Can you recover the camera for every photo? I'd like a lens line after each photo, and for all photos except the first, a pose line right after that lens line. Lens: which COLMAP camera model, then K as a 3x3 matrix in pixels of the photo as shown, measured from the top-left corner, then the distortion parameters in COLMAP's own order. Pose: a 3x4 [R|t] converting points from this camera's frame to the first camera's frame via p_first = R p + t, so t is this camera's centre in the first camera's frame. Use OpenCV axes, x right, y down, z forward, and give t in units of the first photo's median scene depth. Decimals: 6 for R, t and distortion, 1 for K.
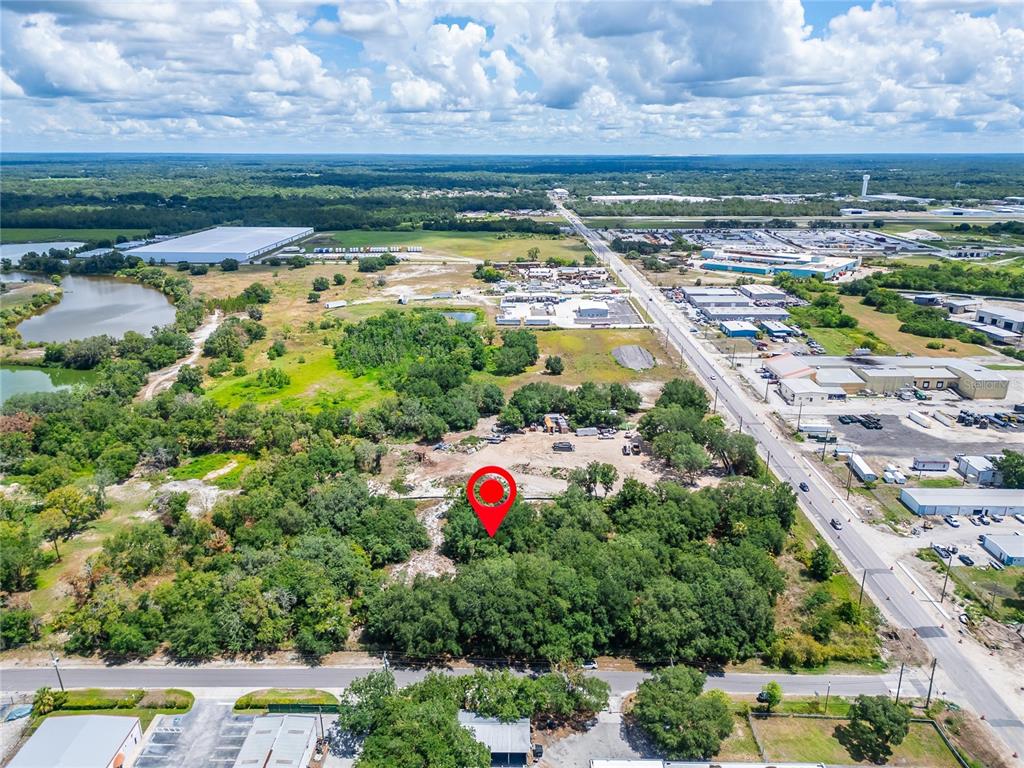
lens RADIAL K [[714.3, 0, 507.7], [0, 714.3, 384.0], [0, 0, 1]] dist [0.071080, -0.061327]
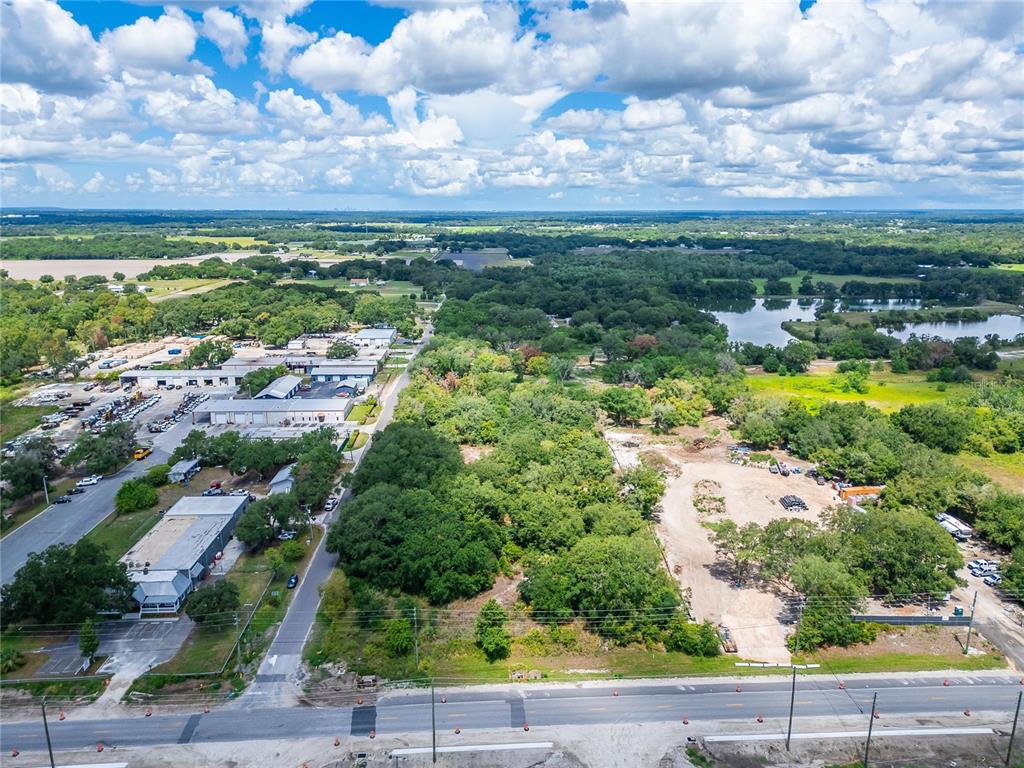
lens RADIAL K [[728.4, 0, 507.4], [0, 728.4, 385.1], [0, 0, 1]] dist [0.074018, -0.068043]
pose [[0.047610, 0.235748, -0.970647, 0.745727], [-0.305961, 0.928482, 0.210500, -0.088436], [0.950853, 0.286958, 0.116334, 0.600056]]
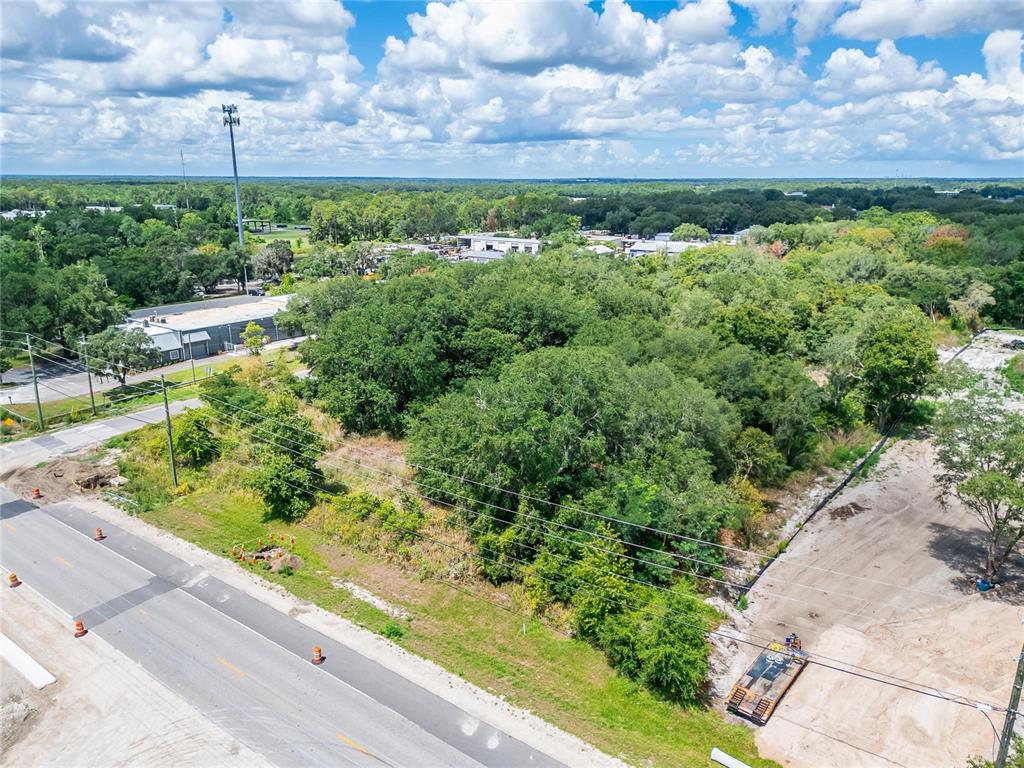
lens RADIAL K [[725.2, 0, 507.3], [0, 725.2, 381.7], [0, 0, 1]] dist [0.073052, -0.064860]
pose [[-0.593509, 0.213531, -0.775985, 0.444330], [-0.249008, 0.868136, 0.429342, 0.024834], [0.765338, 0.448045, -0.462075, 0.854187]]
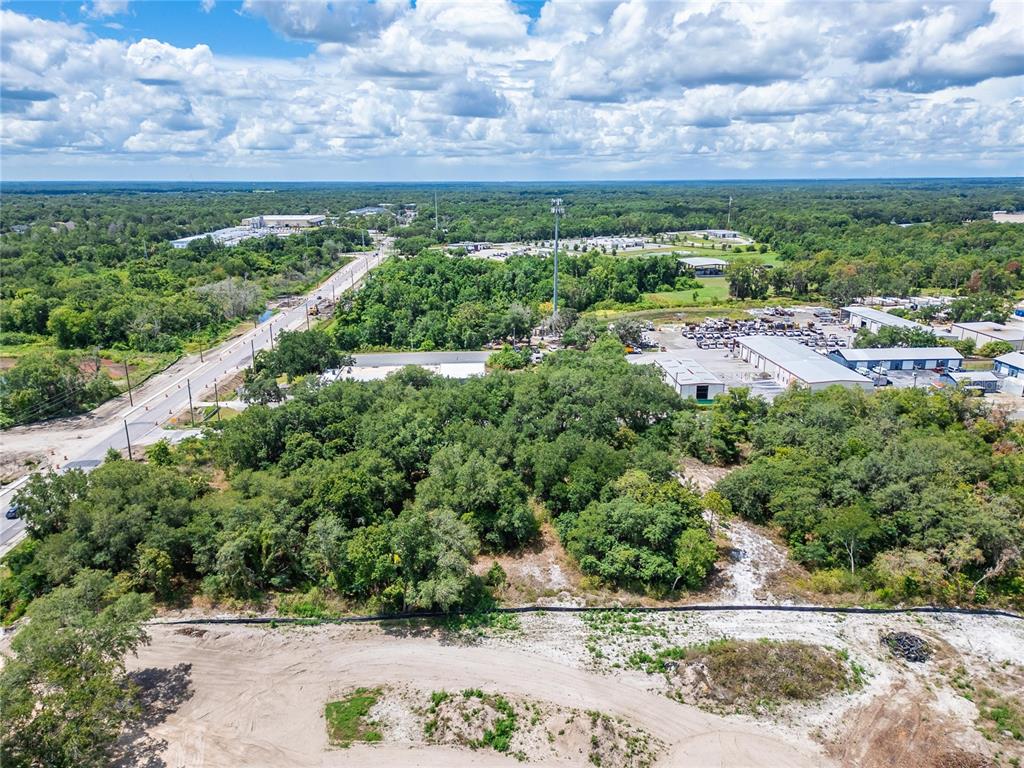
lens RADIAL K [[716.9, 0, 507.6], [0, 716.9, 380.2], [0, 0, 1]] dist [0.072891, -0.068456]
pose [[-0.998130, 0.020049, -0.057743, 0.072525], [-0.015015, 0.835315, 0.549566, -0.149920], [0.059252, 0.549406, -0.833452, 1.074353]]
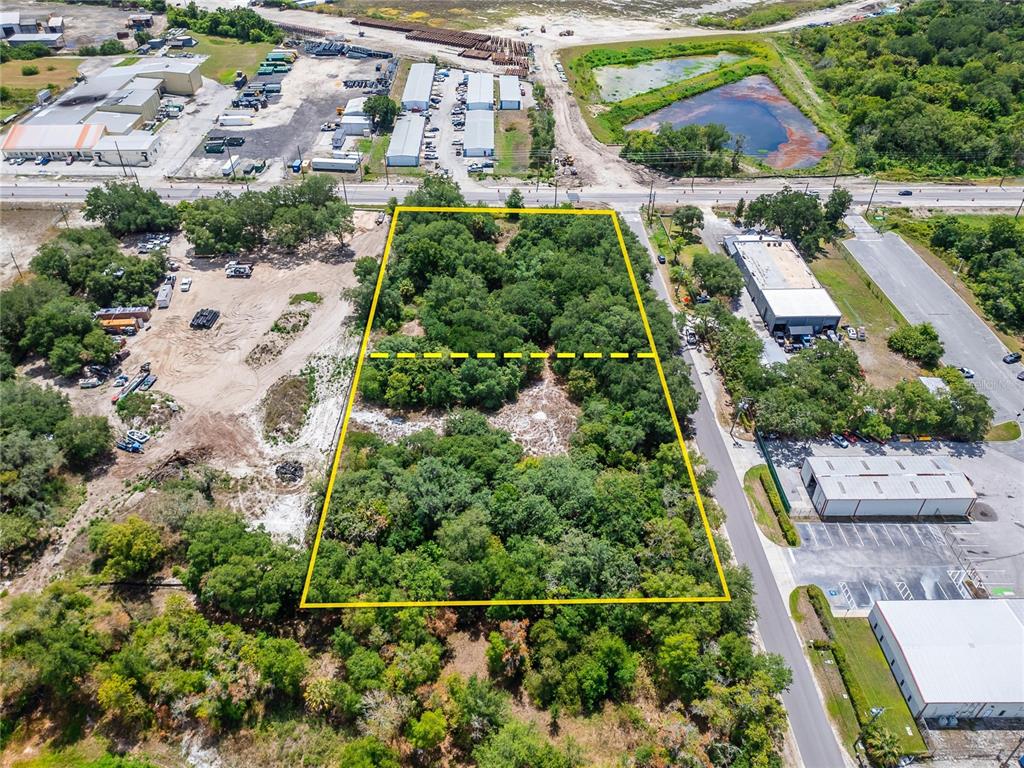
lens RADIAL K [[738.3, 0, 507.3], [0, 738.3, 383.2], [0, 0, 1]] dist [0.070026, -0.067832]
pose [[-0.031556, -0.619493, 0.784368, -0.525038], [0.306132, 0.741053, 0.597599, -0.203168], [-0.951466, 0.258978, 0.166262, 0.611740]]
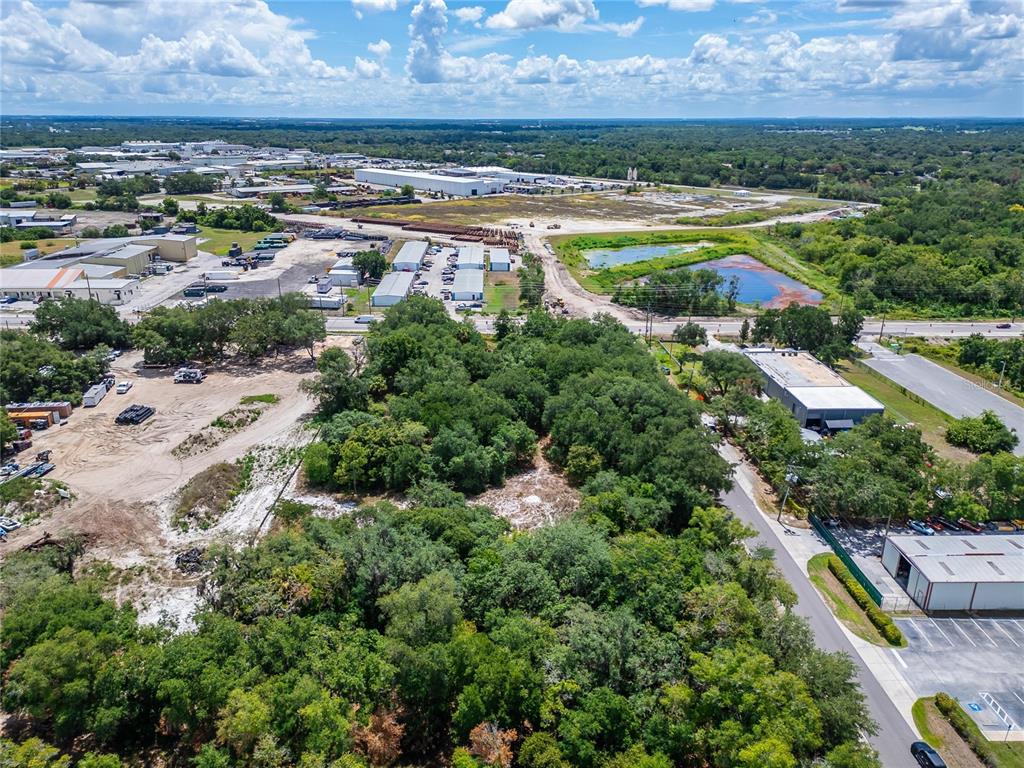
lens RADIAL K [[725.2, 0, 507.3], [0, 725.2, 381.7], [0, 0, 1]] dist [0.073052, -0.064860]
pose [[-0.039168, -0.340505, 0.939427, -0.480442], [0.304350, 0.891412, 0.335791, -0.044052], [-0.951755, 0.299067, 0.068717, 0.654030]]
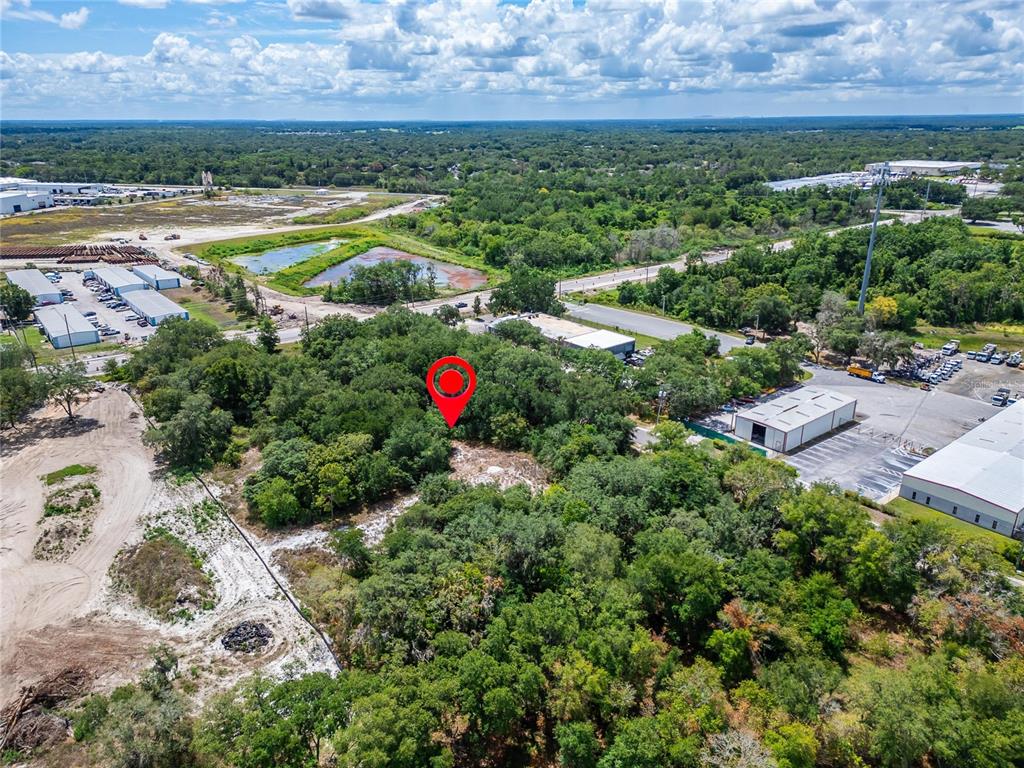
lens RADIAL K [[714.3, 0, 507.7], [0, 714.3, 384.0], [0, 0, 1]] dist [0.071080, -0.061327]
pose [[-0.636079, -0.263755, 0.725146, -0.421048], [0.241810, 0.824293, 0.511926, -0.116764], [-0.732757, 0.500973, -0.460537, 0.883941]]
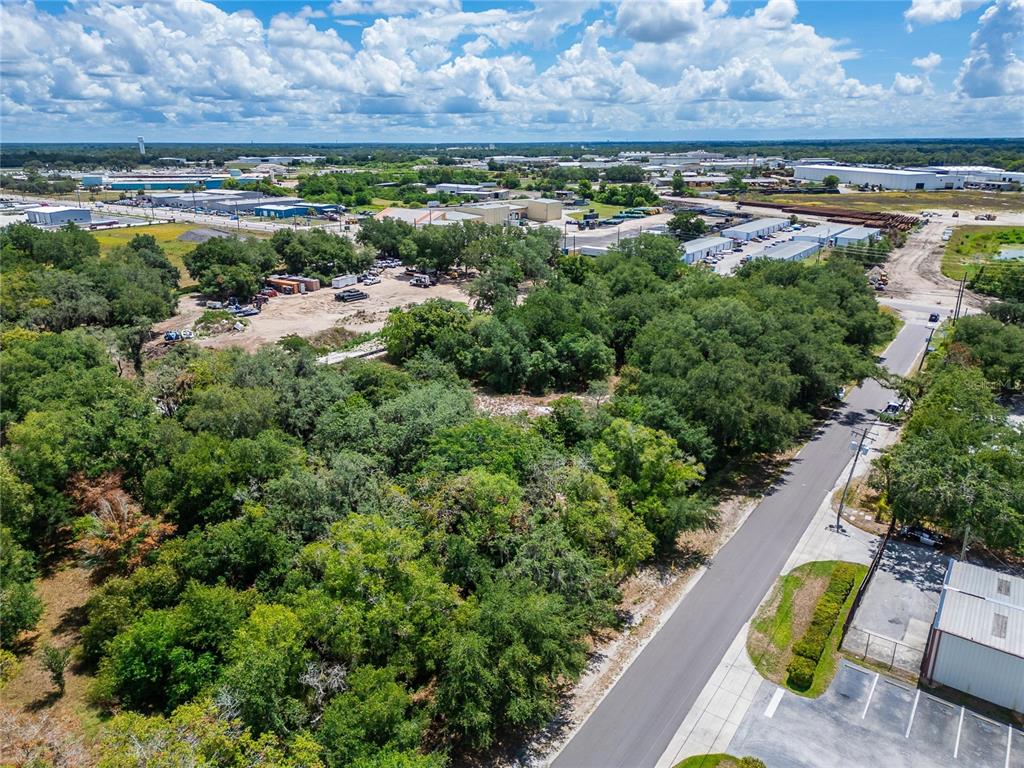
lens RADIAL K [[716.9, 0, 507.6], [0, 716.9, 380.2], [0, 0, 1]] dist [0.072891, -0.068456]
pose [[0.572502, -0.259935, 0.777609, -0.383051], [0.255047, 0.957821, 0.132401, 0.110680], [-0.779225, 0.122527, 0.614650, 0.468082]]
